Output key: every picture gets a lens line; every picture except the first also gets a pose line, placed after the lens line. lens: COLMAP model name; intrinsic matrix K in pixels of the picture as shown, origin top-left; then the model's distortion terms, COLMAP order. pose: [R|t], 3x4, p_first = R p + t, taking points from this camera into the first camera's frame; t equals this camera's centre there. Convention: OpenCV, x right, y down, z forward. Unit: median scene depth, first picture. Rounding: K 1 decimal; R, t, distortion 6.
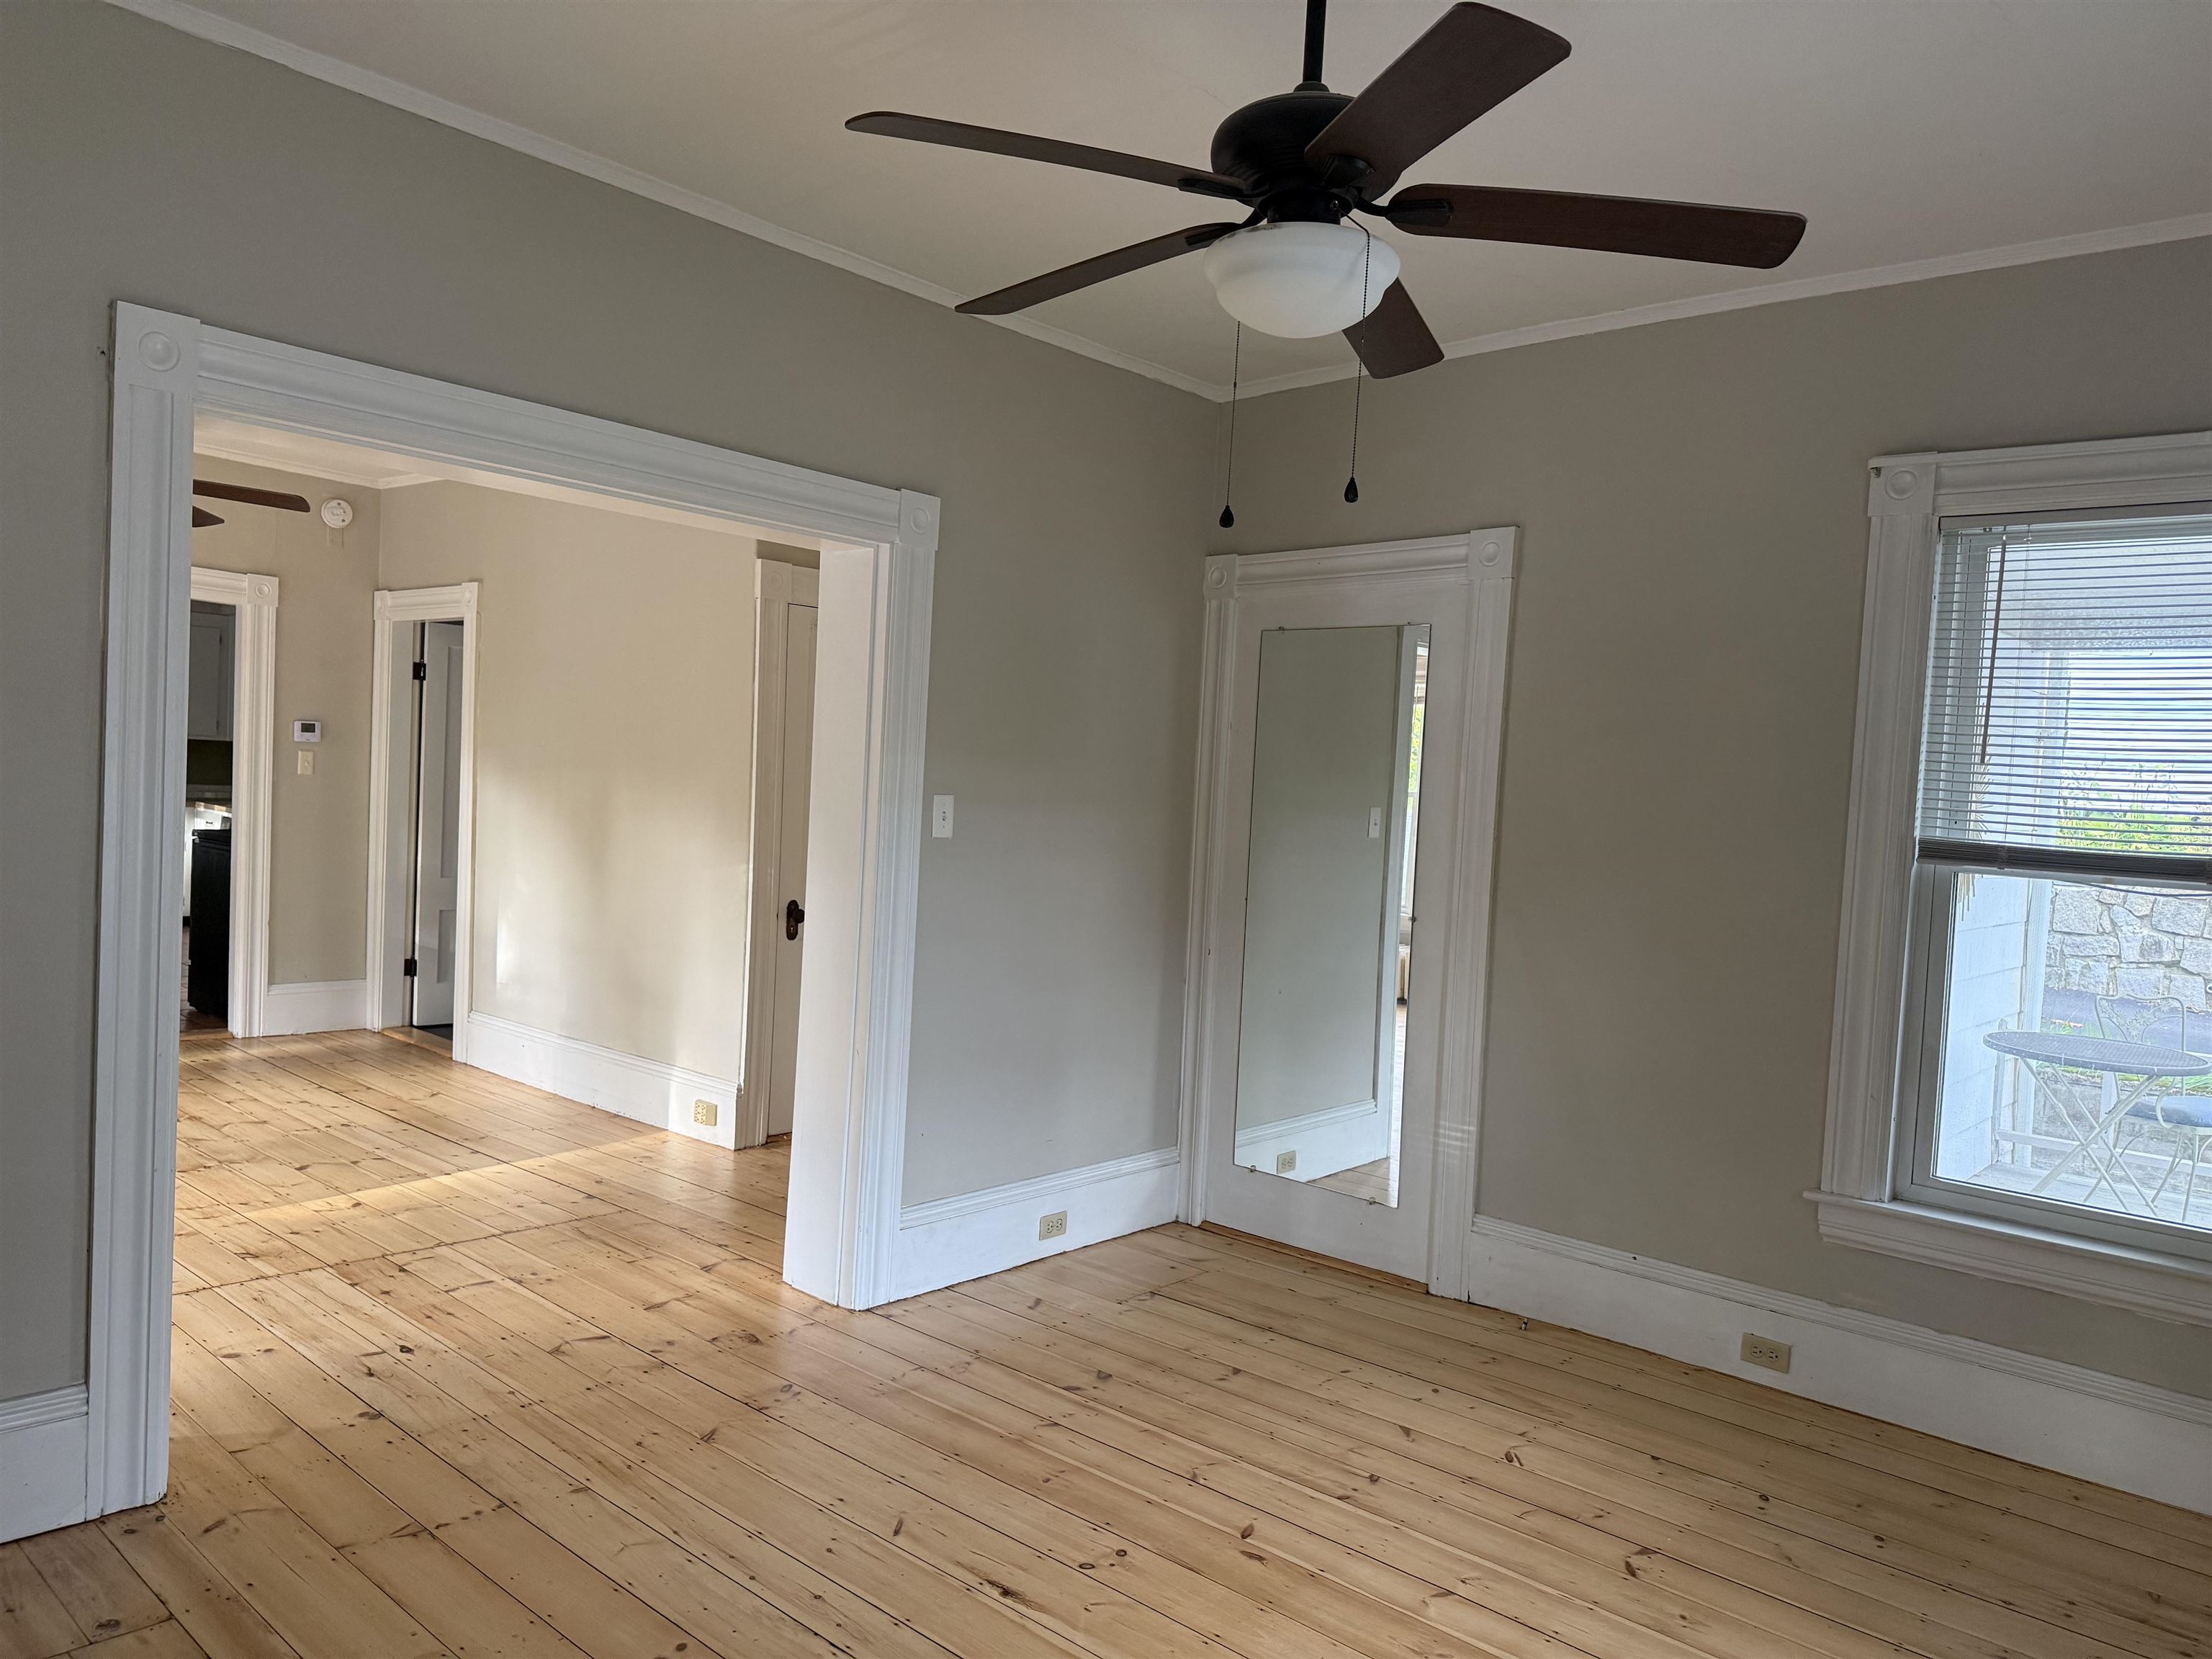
lens RADIAL K [[1588.6, 0, 1106.0], [0, 1588.6, 829.5], [0, 0, 1]] dist [0.090897, -0.158860]
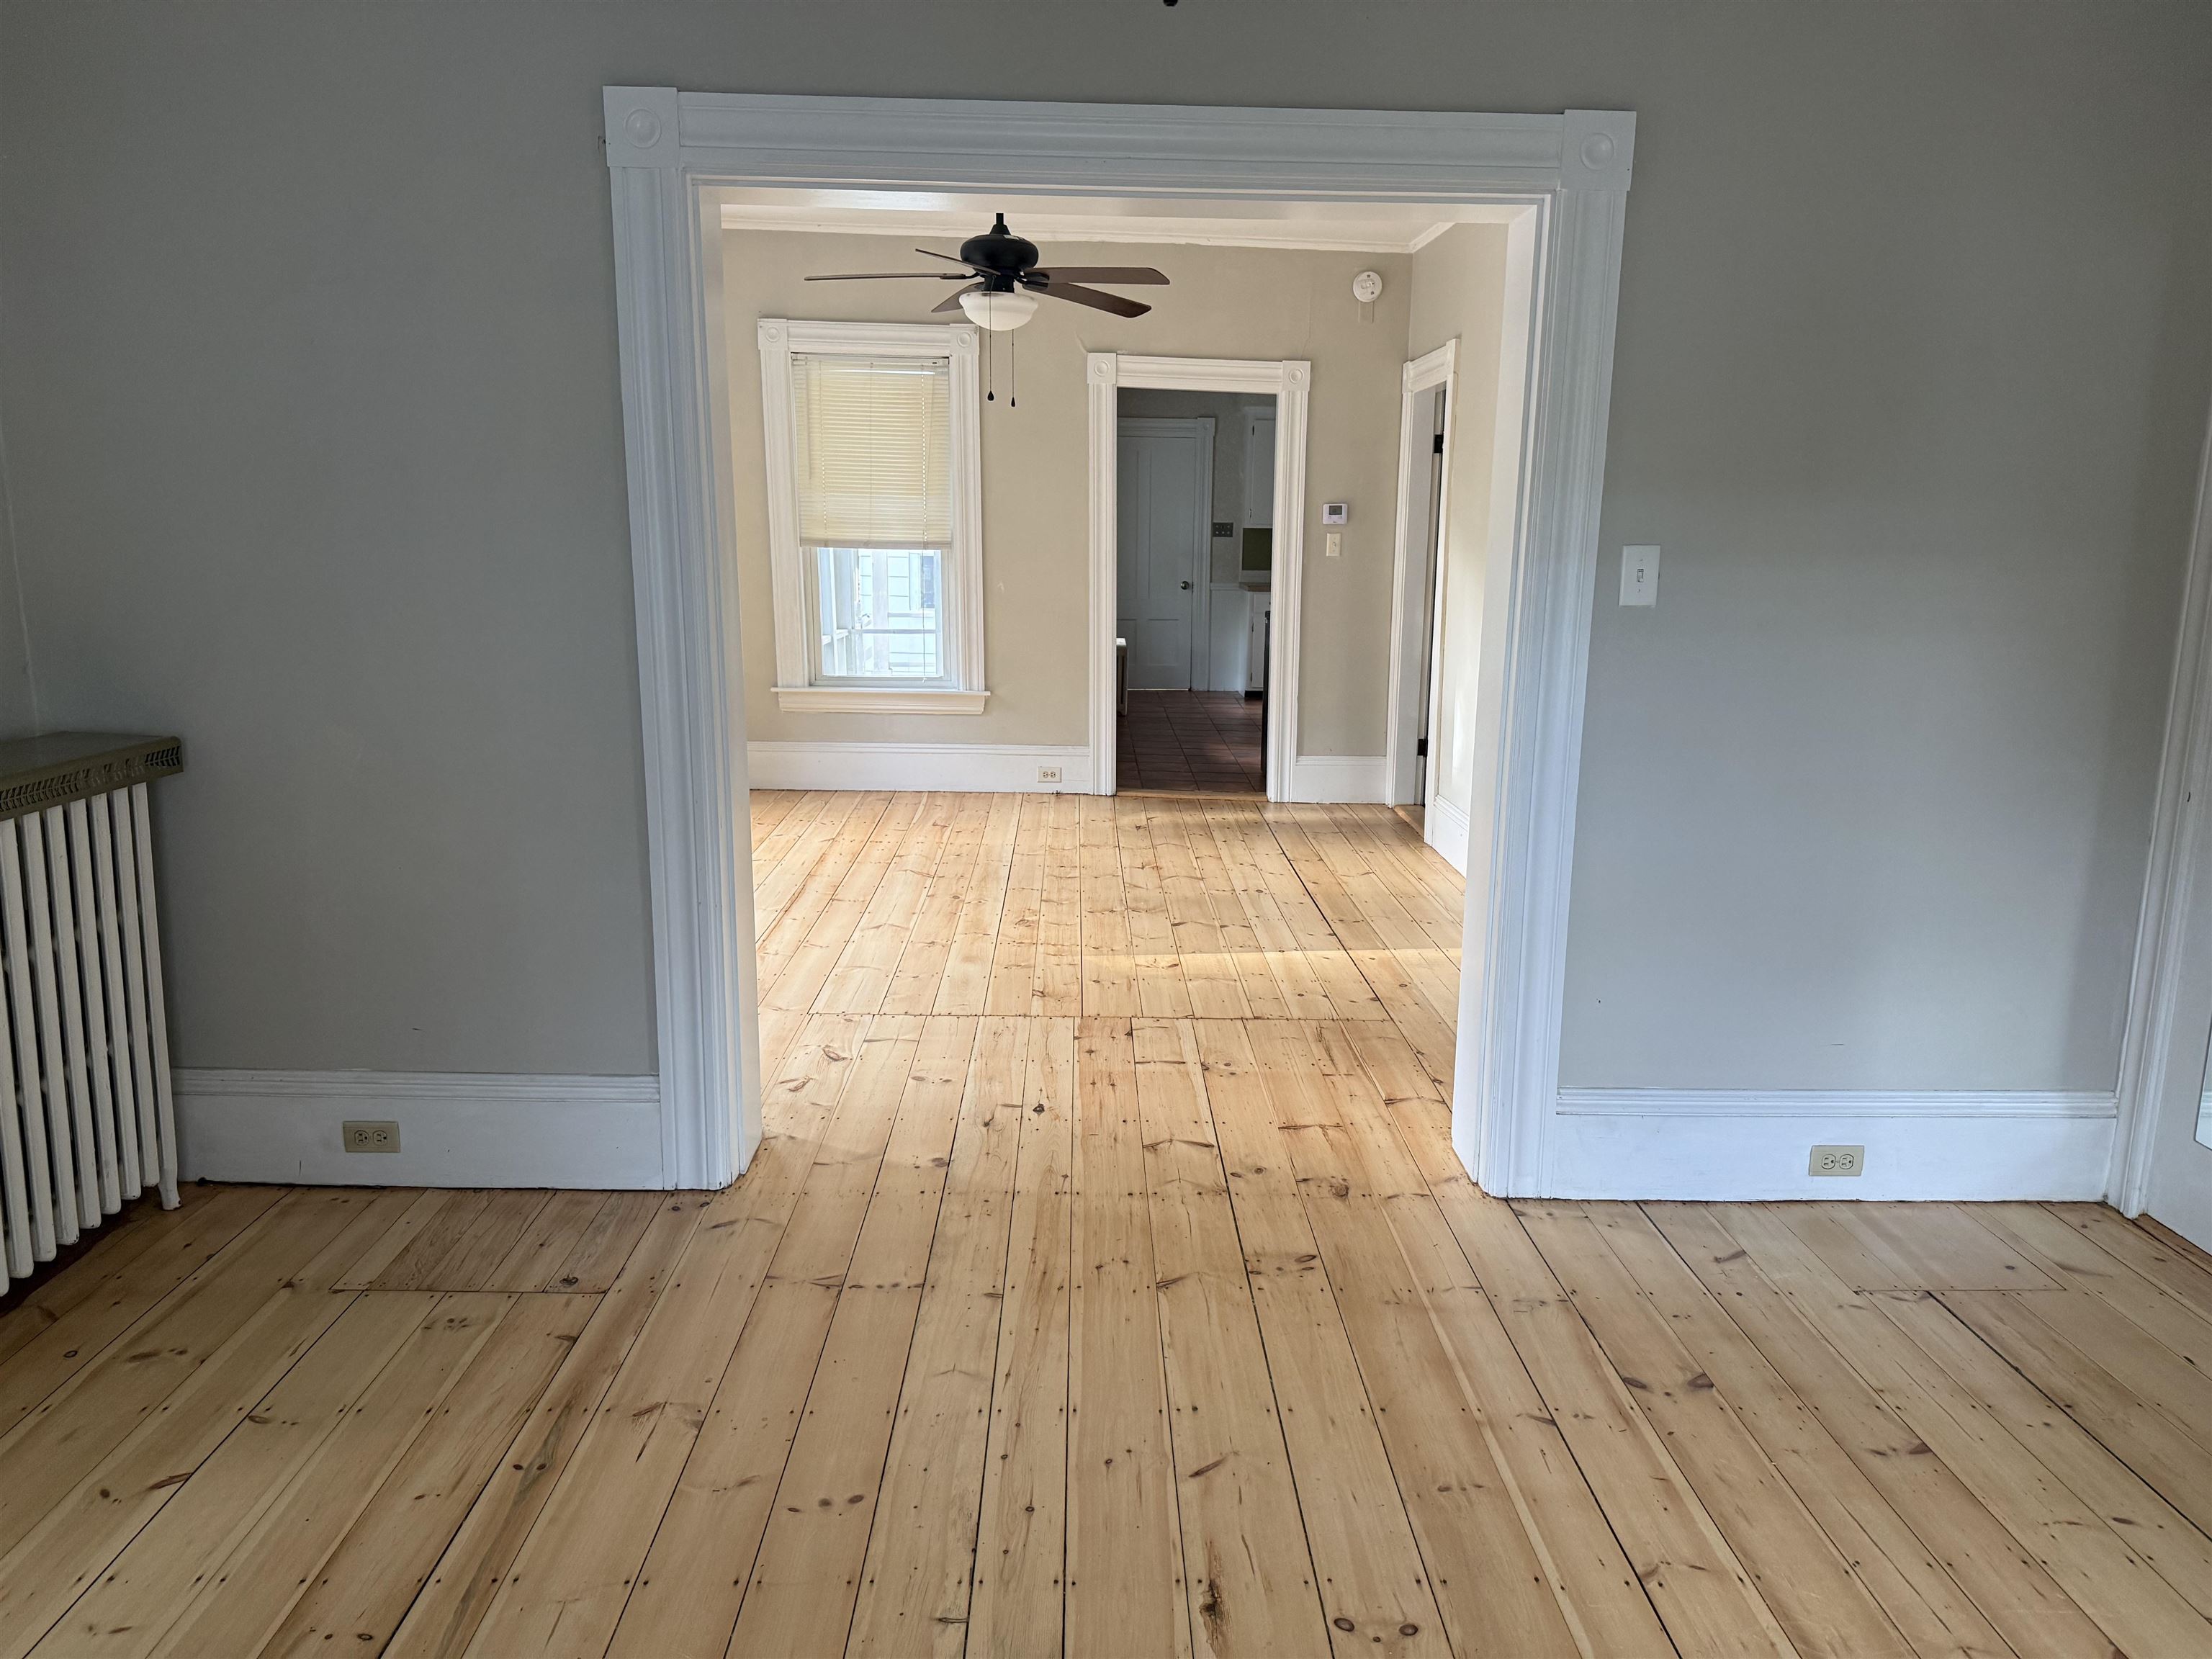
lens RADIAL K [[1554.1, 0, 1108.8], [0, 1554.1, 841.8], [0, 0, 1]] dist [0.106938, -0.132055]
pose [[0.680325, 0.107504, -0.724983, 0.268897], [-0.004034, 0.989718, 0.142976, 0.008414], [0.732899, -0.094346, 0.673764, 0.330120]]
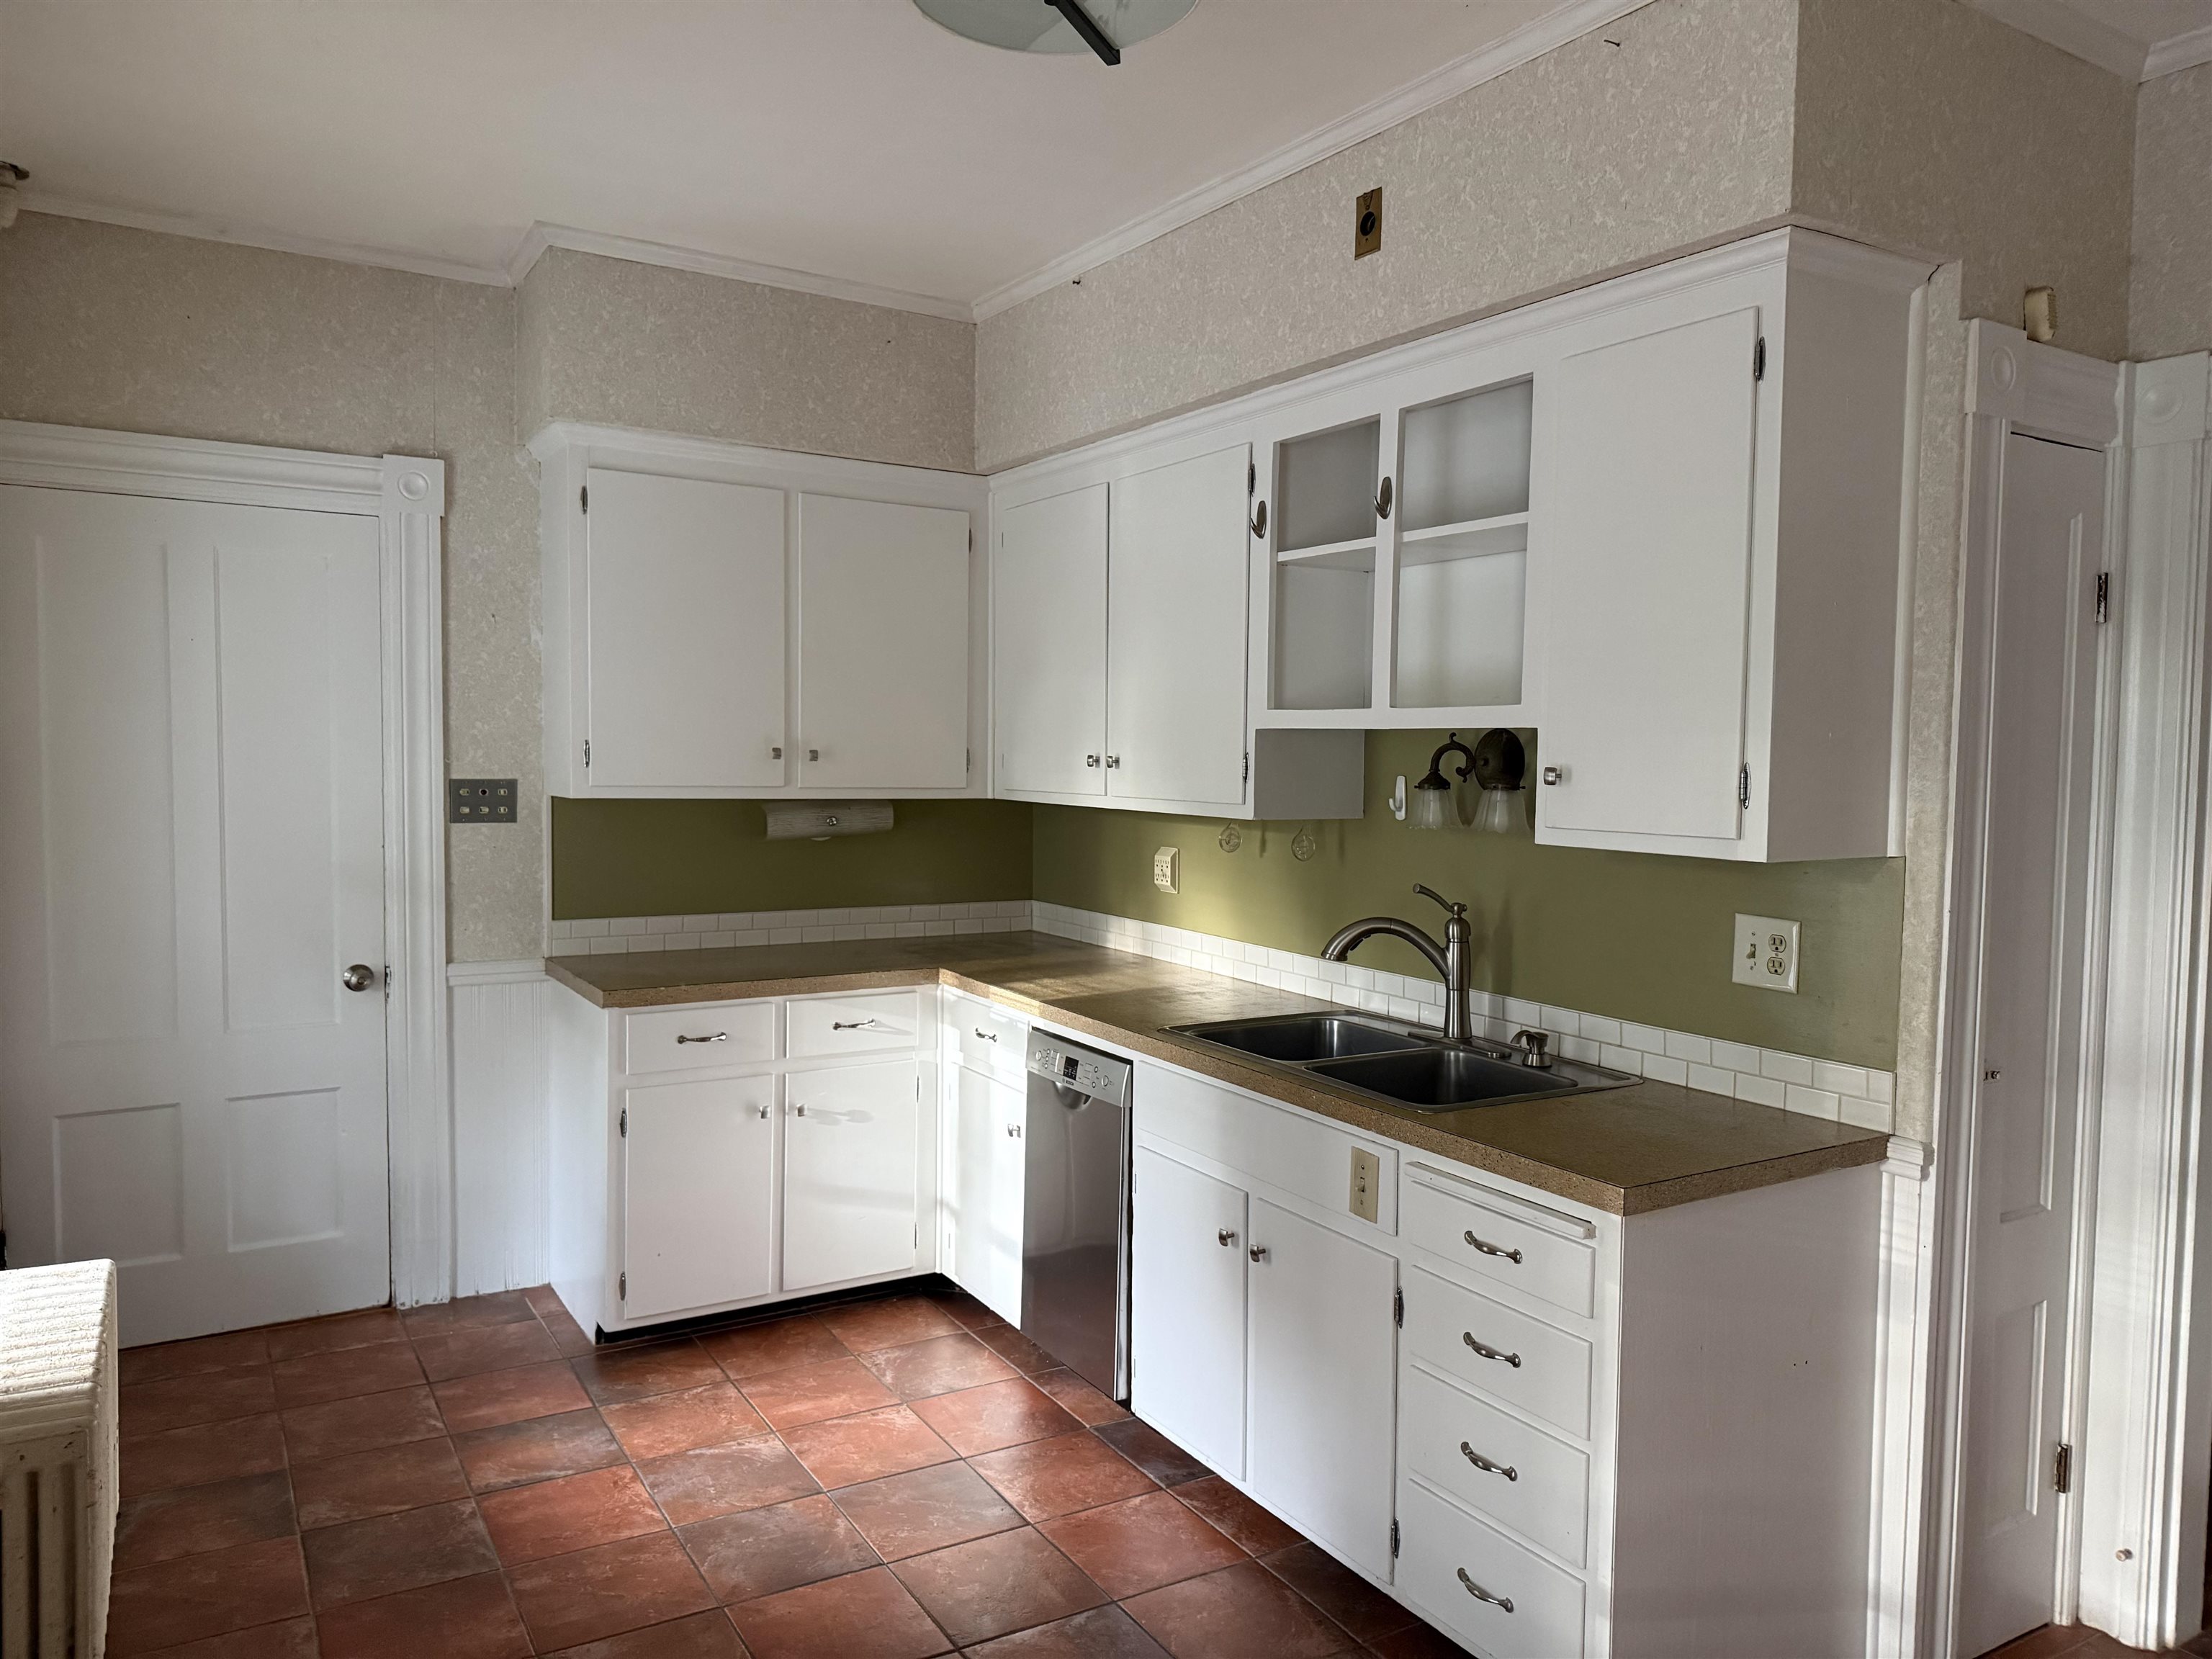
lens RADIAL K [[1567.7, 0, 1105.9], [0, 1567.7, 825.0], [0, 0, 1]] dist [0.055733, -0.037792]
pose [[0.955694, -0.023072, -0.293456, -1.049444], [0.024819, 0.999689, 0.002229, -0.123136], [0.293313, -0.009414, 0.955970, 1.630723]]
